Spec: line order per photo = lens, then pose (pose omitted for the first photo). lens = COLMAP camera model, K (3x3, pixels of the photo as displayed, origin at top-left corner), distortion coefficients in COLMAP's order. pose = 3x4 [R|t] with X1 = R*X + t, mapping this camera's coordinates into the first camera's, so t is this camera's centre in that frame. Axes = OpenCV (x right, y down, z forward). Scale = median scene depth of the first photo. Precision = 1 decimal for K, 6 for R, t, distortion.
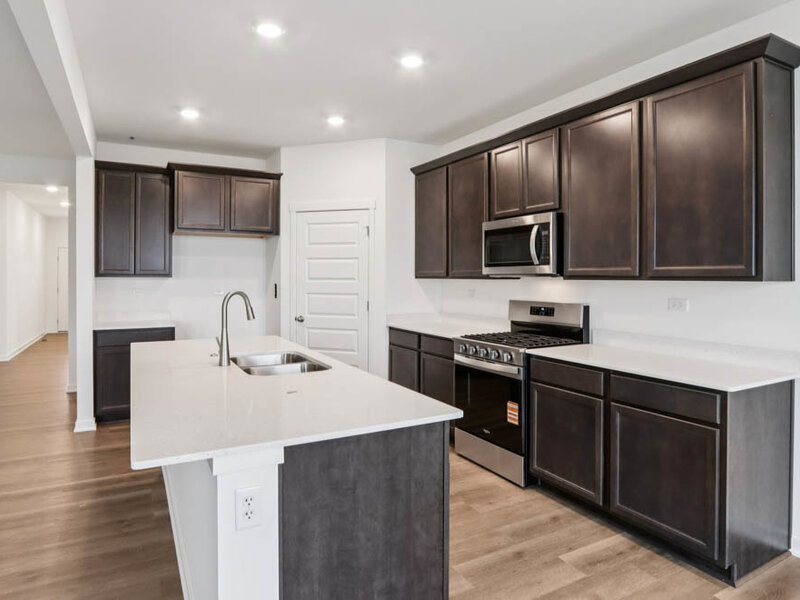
lens RADIAL K [[522.8, 0, 399.4], [0, 522.8, 280.9], [0, 0, 1]] dist [-0.000692, 0.000004]
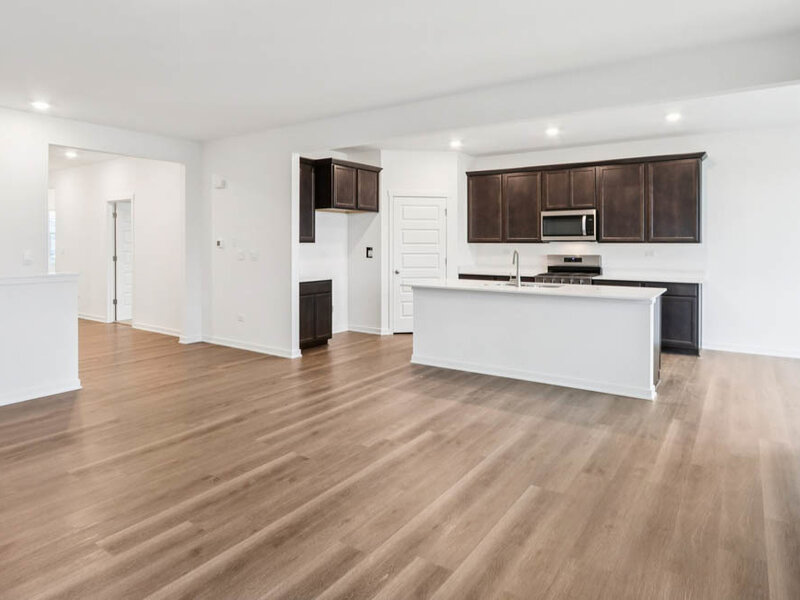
lens RADIAL K [[522.8, 0, 399.4], [0, 522.8, 280.9], [0, 0, 1]] dist [-0.000692, 0.000004]
pose [[0.871141, -0.039556, 0.489437, -1.276021], [0.007248, 0.997677, 0.067732, 0.000953], [-0.490980, -0.055457, 0.869404, -0.371950]]
